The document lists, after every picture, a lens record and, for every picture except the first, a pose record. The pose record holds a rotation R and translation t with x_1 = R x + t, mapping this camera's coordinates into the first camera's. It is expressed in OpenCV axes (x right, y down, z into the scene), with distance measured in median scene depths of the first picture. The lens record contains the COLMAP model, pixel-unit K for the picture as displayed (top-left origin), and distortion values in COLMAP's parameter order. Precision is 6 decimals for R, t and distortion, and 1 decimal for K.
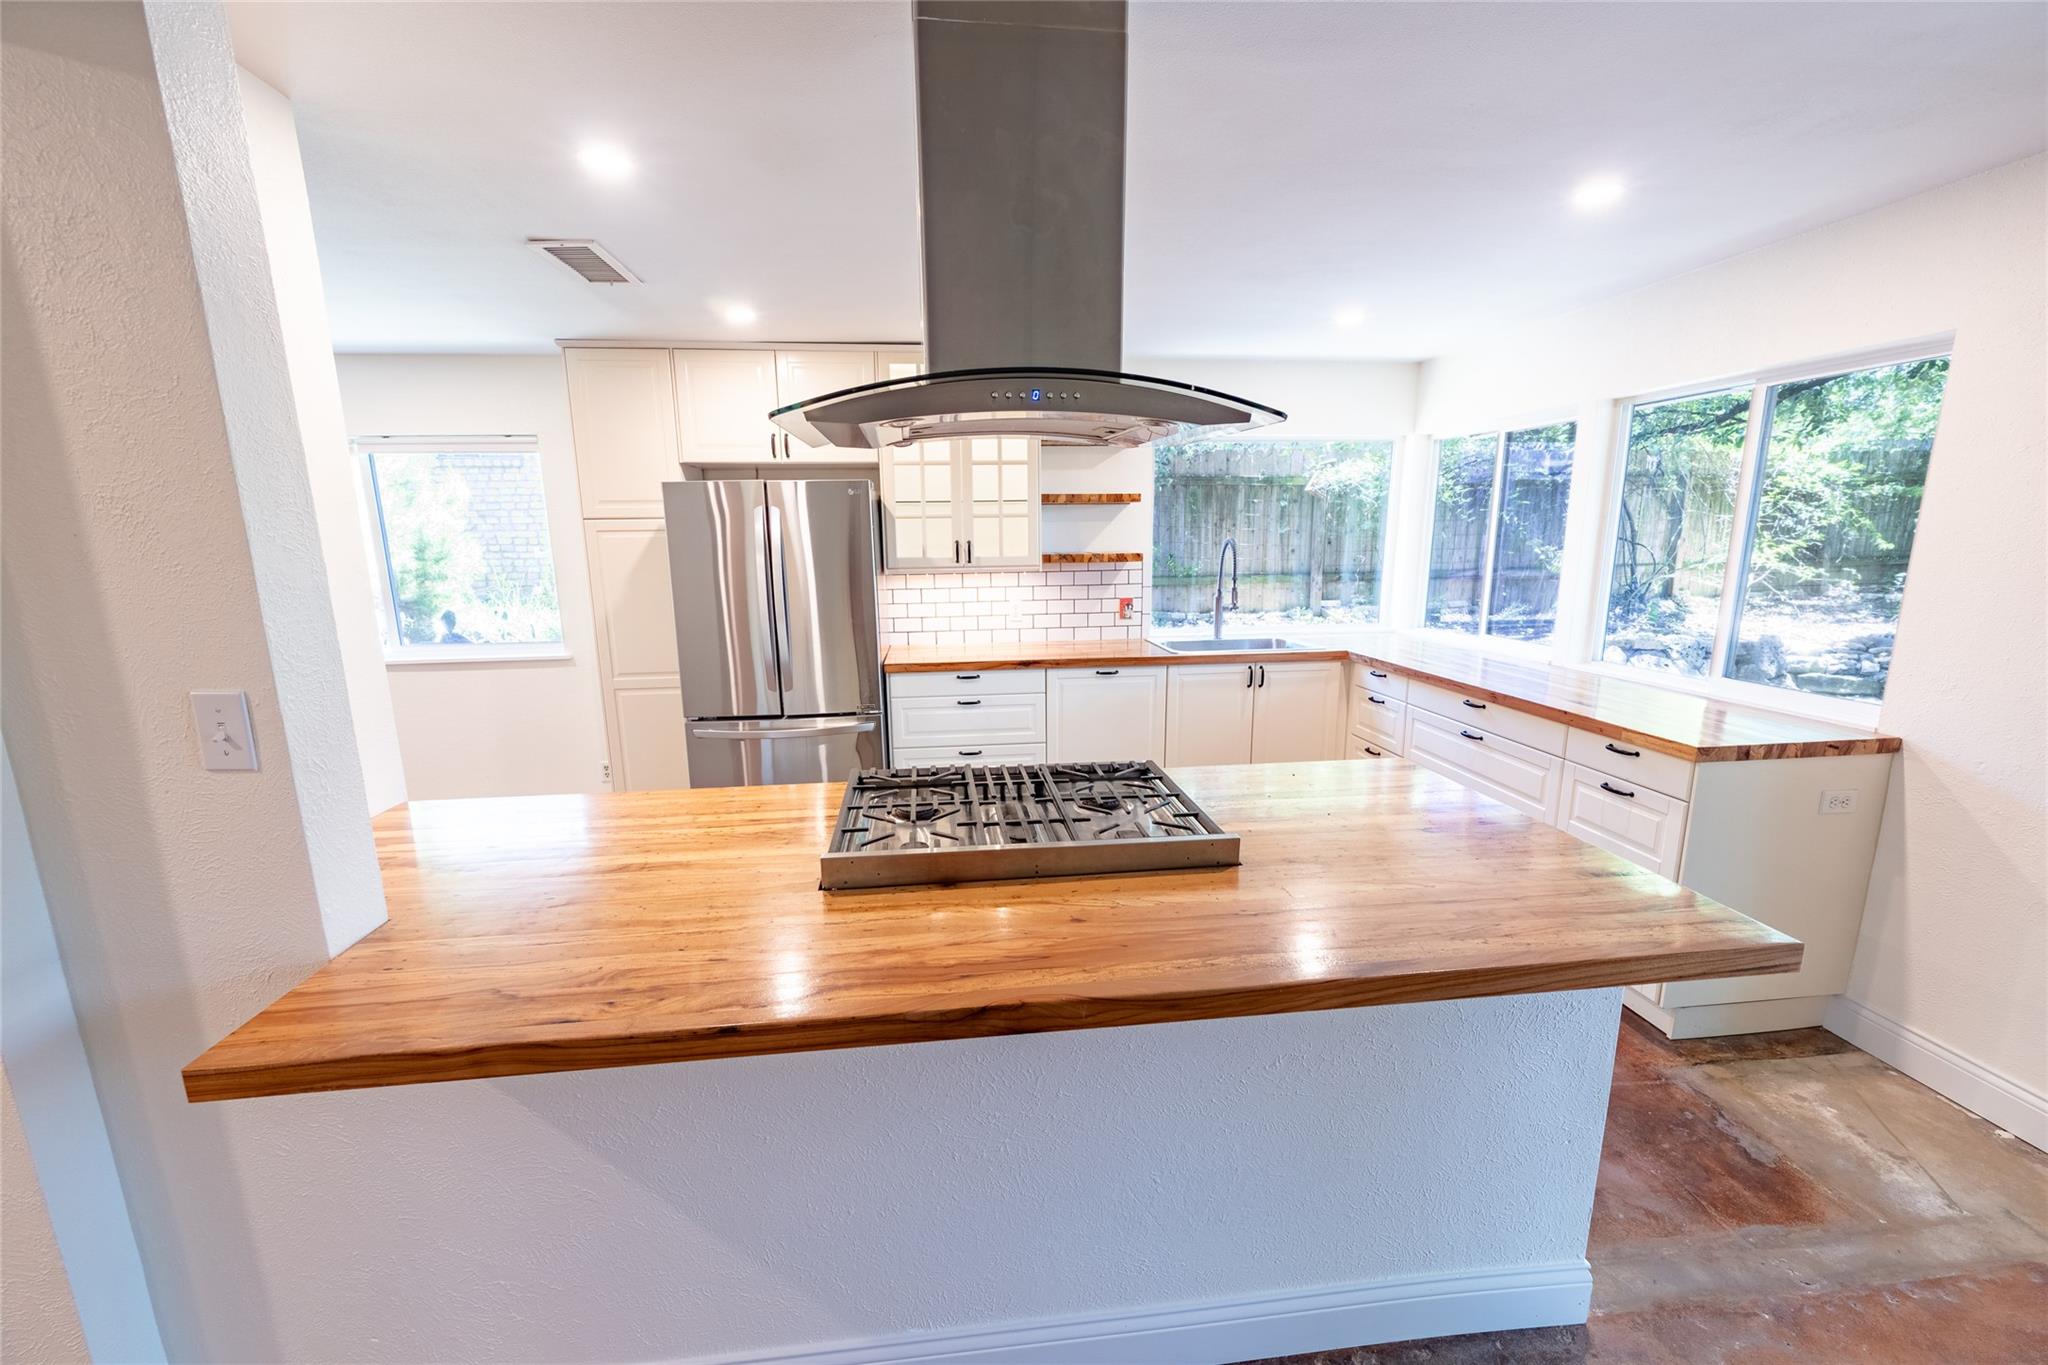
lens RADIAL K [[798.3, 0, 1021.4], [0, 798.3, 687.0], [0, 0, 1]] dist [-0.000867, -0.000423]
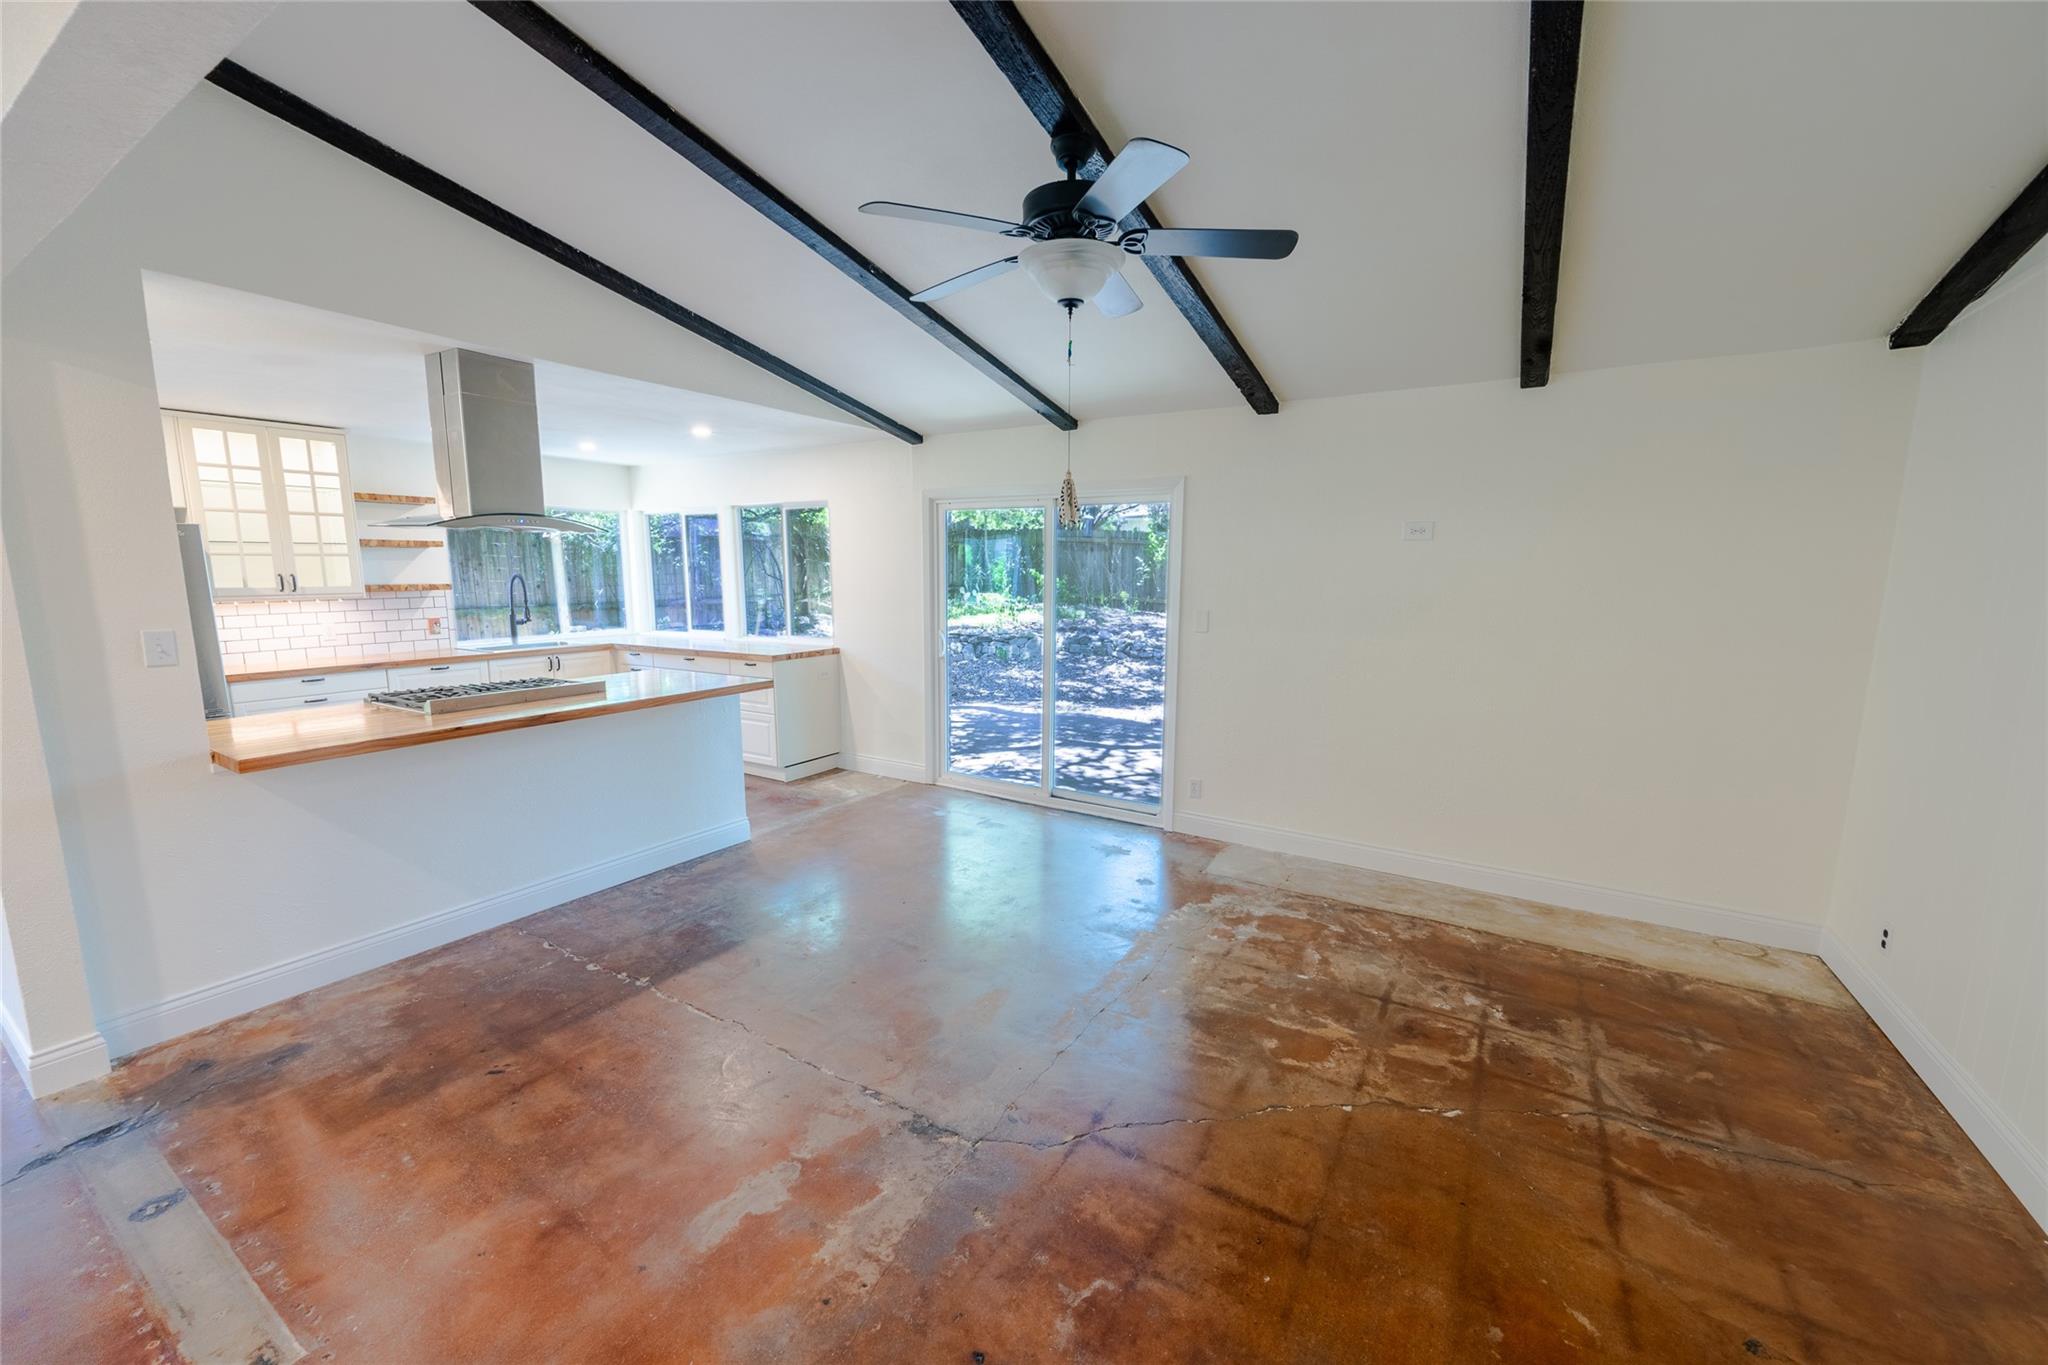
lens RADIAL K [[798.3, 0, 1022.9], [0, 798.3, 686.7], [0, 0, 1]] dist [-0.000867, -0.000423]
pose [[0.617041, -0.103809, 0.780054, -0.346161], [0.143345, 0.989504, 0.018293, 0.130862], [-0.773765, 0.100530, 0.625445, -0.639820]]
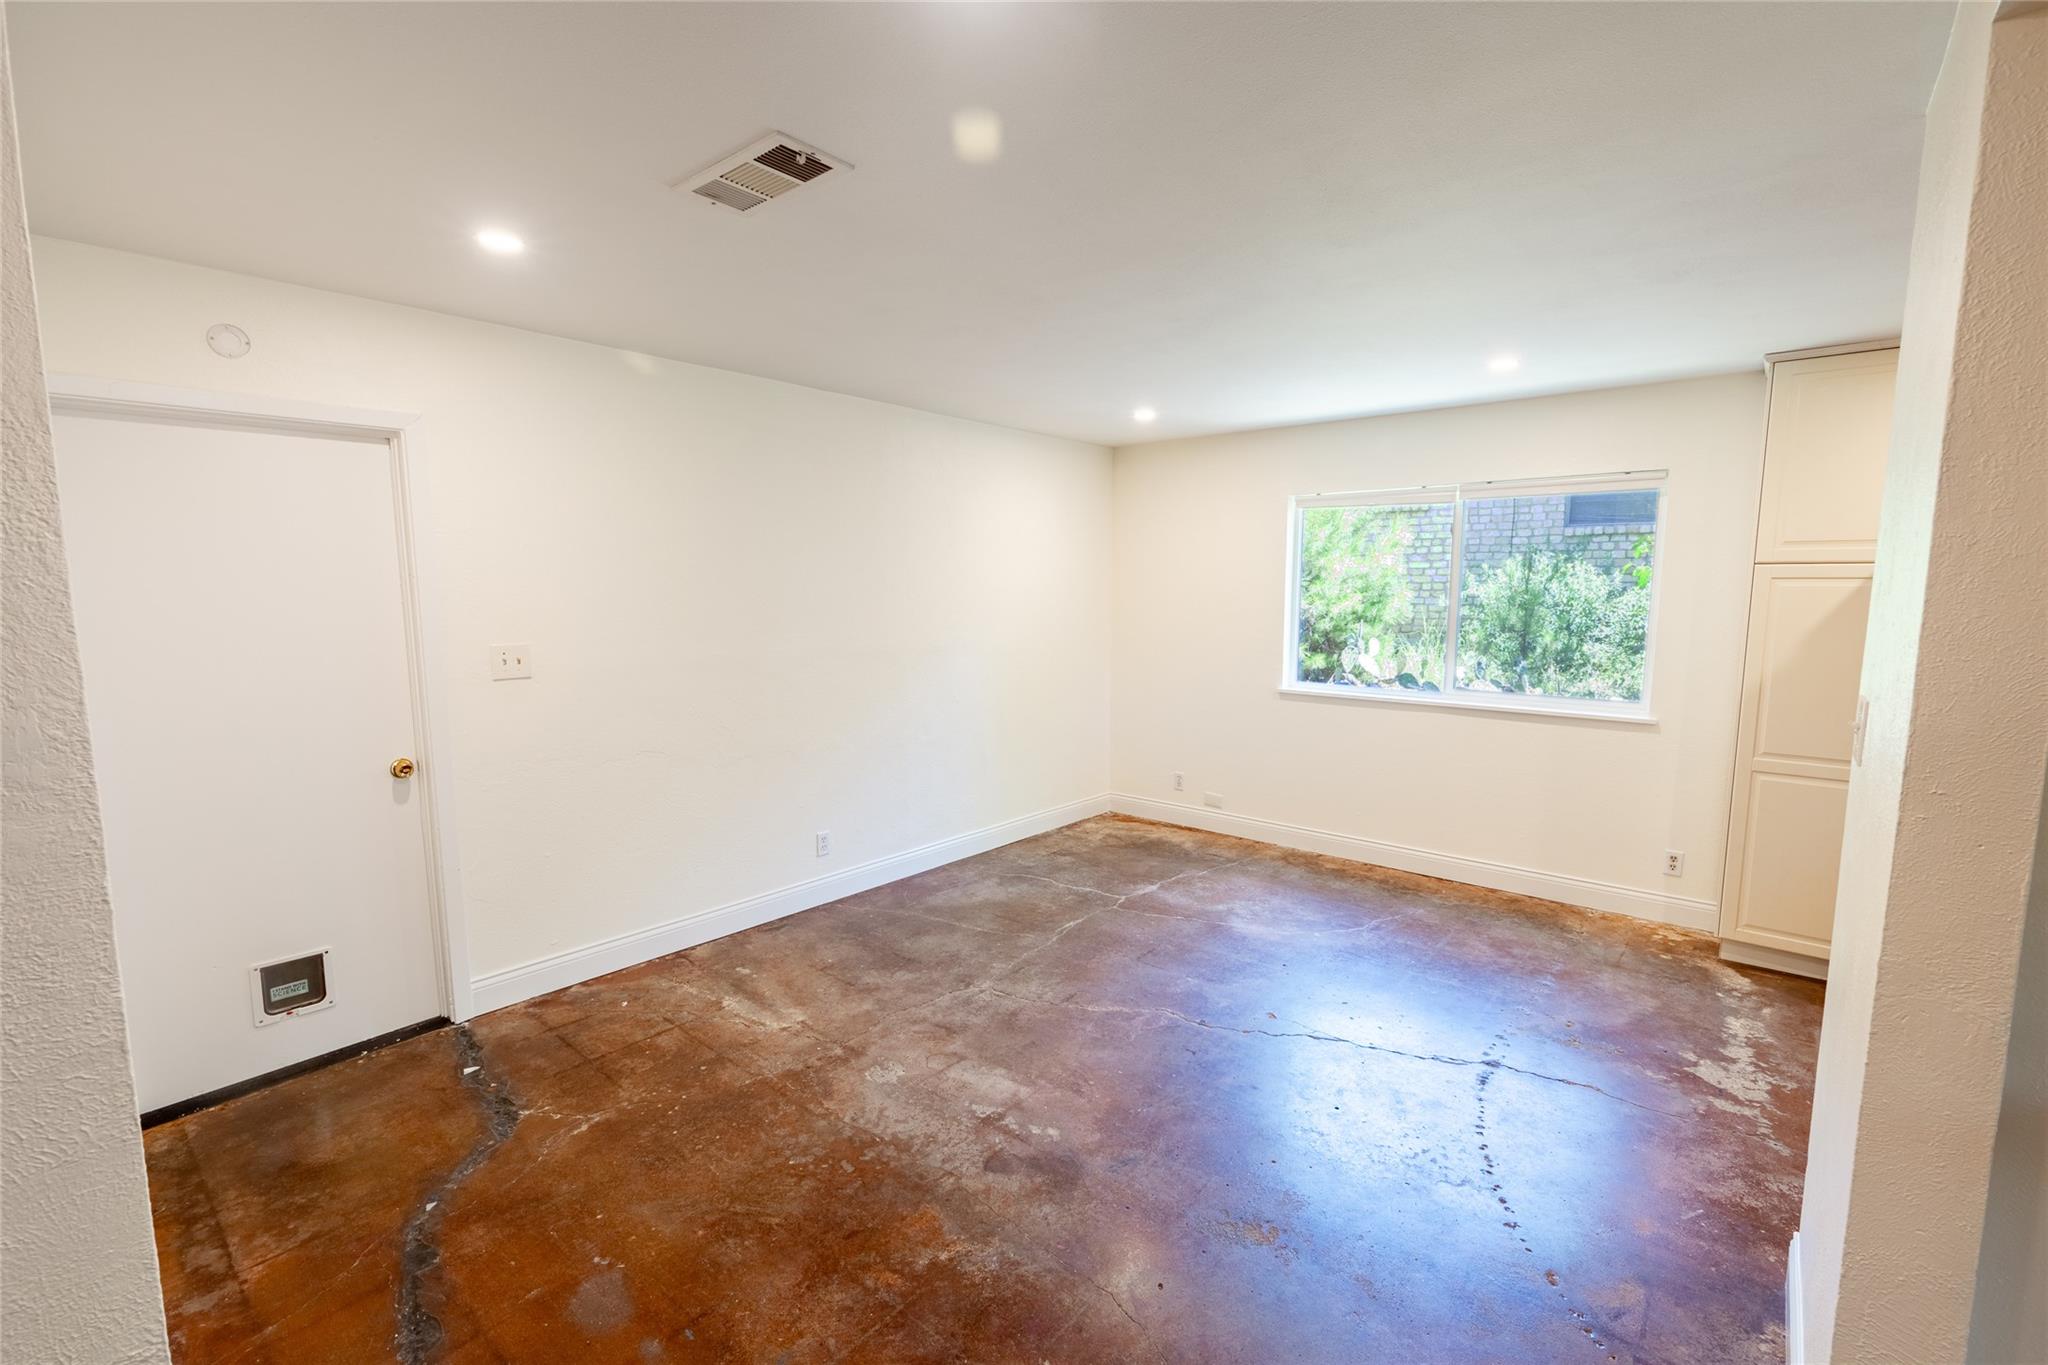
lens RADIAL K [[886.8, 0, 1027.7], [0, 886.8, 687.0], [0, 0, 1]] dist [0.001445, 0.000036]
pose [[0.683744, 0.100914, -0.722711, -0.357310], [-0.151060, 0.988513, -0.004887, 0.032971], [0.713915, 0.112513, 0.691134, -0.156167]]
